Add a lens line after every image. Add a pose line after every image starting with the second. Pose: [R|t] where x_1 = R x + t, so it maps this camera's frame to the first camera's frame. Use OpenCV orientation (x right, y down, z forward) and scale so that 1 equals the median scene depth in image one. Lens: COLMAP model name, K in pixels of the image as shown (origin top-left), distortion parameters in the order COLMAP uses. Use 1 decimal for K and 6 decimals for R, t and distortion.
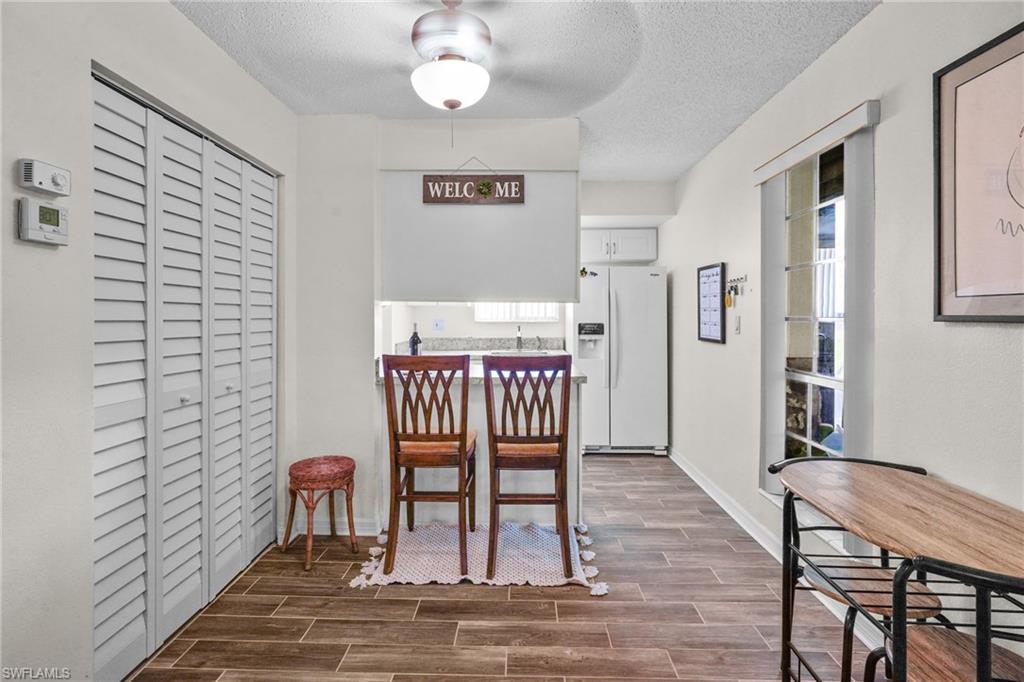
lens RADIAL K [[491.8, 0, 510.3], [0, 491.8, 314.1], [0, 0, 1]] dist [-0.000329, 0.000811]
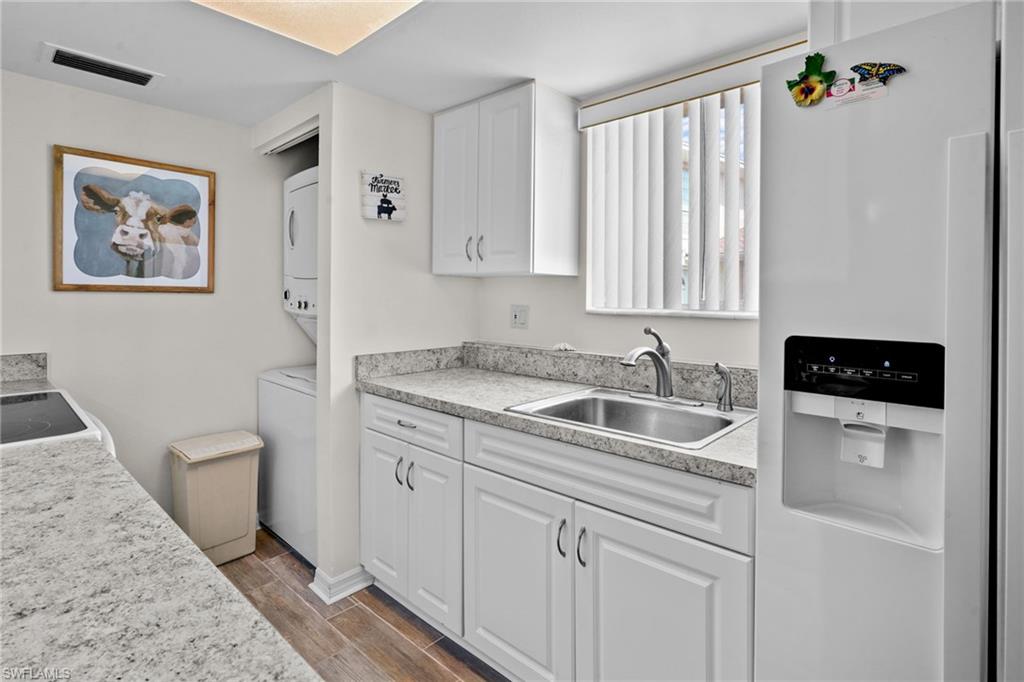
lens RADIAL K [[501.5, 0, 497.3], [0, 501.5, 301.4], [0, 0, 1]] dist [-0.002872, 0.000990]
pose [[0.737061, 0.012447, -0.675712, 0.340162], [-0.005340, 0.999906, 0.012594, 0.003739], [0.675805, -0.005674, 0.737058, 1.356519]]
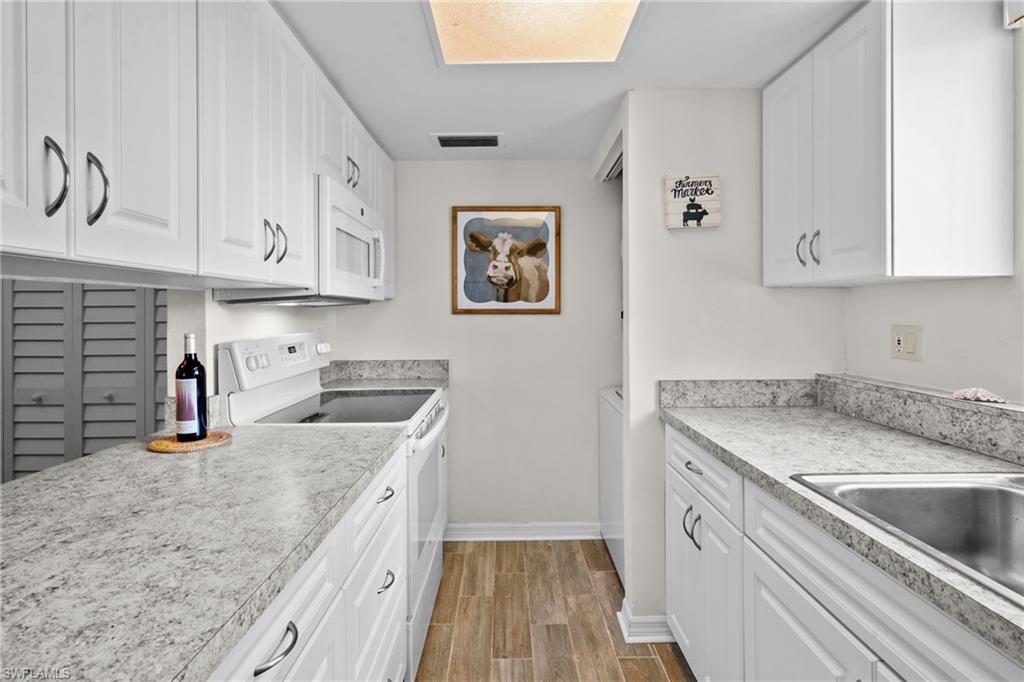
lens RADIAL K [[491.8, 0, 510.3], [0, 491.8, 314.1], [0, 0, 1]] dist [-0.000329, 0.000811]
pose [[0.024488, -0.002831, -0.999696, 0.344965], [0.009928, 0.999947, -0.002588, 0.004850], [0.999651, -0.009861, 0.024515, 1.579133]]
